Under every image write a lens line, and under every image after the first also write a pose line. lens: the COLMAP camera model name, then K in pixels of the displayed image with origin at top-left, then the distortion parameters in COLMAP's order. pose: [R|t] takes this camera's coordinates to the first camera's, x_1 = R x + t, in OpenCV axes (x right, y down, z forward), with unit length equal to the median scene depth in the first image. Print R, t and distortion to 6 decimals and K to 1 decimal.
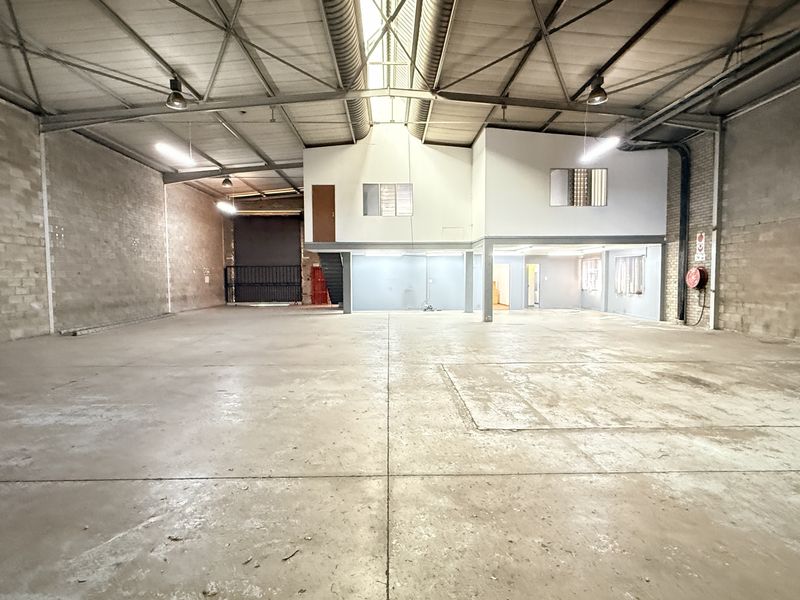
lens RADIAL K [[423.1, 0, 396.6], [0, 423.1, 300.2], [0, 0, 1]] dist [-0.001323, 0.000996]
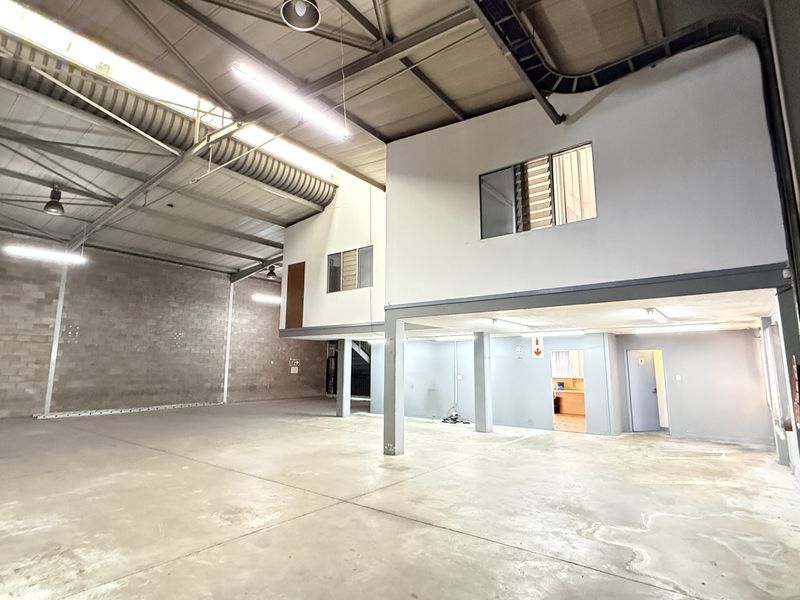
lens RADIAL K [[423.1, 0, 396.6], [0, 423.1, 300.2], [0, 0, 1]] dist [-0.001323, 0.000996]
pose [[0.779229, -0.088563, -0.620450, 0.522869], [-0.042344, 0.980265, -0.193102, -0.037255], [0.625307, 0.176743, 0.760101, 0.474945]]
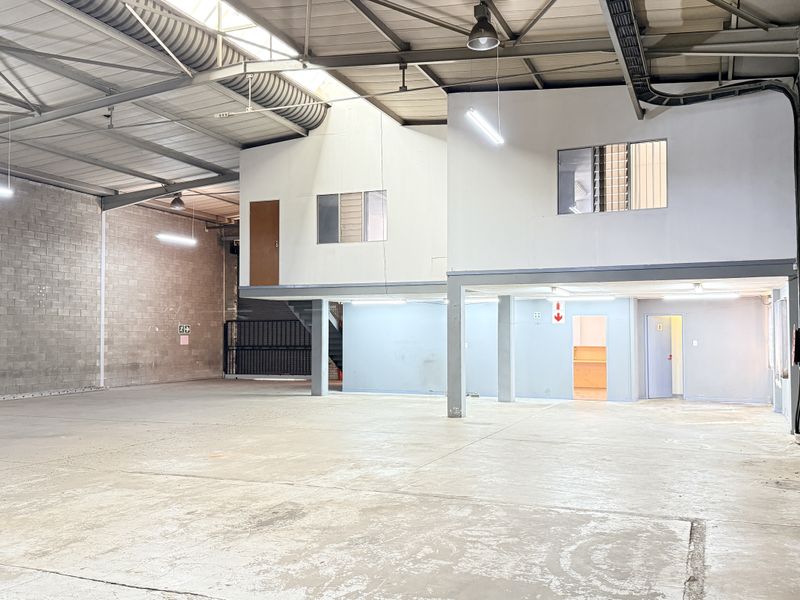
lens RADIAL K [[739.4, 0, 403.5], [0, 739.4, 304.4], [0, 0, 1]] dist [0.160941, -0.325888]
pose [[0.919764, -0.012114, -0.392285, 0.487963], [-0.025161, 0.995647, -0.089740, -0.008760], [0.391664, 0.092410, 0.915456, 0.021437]]
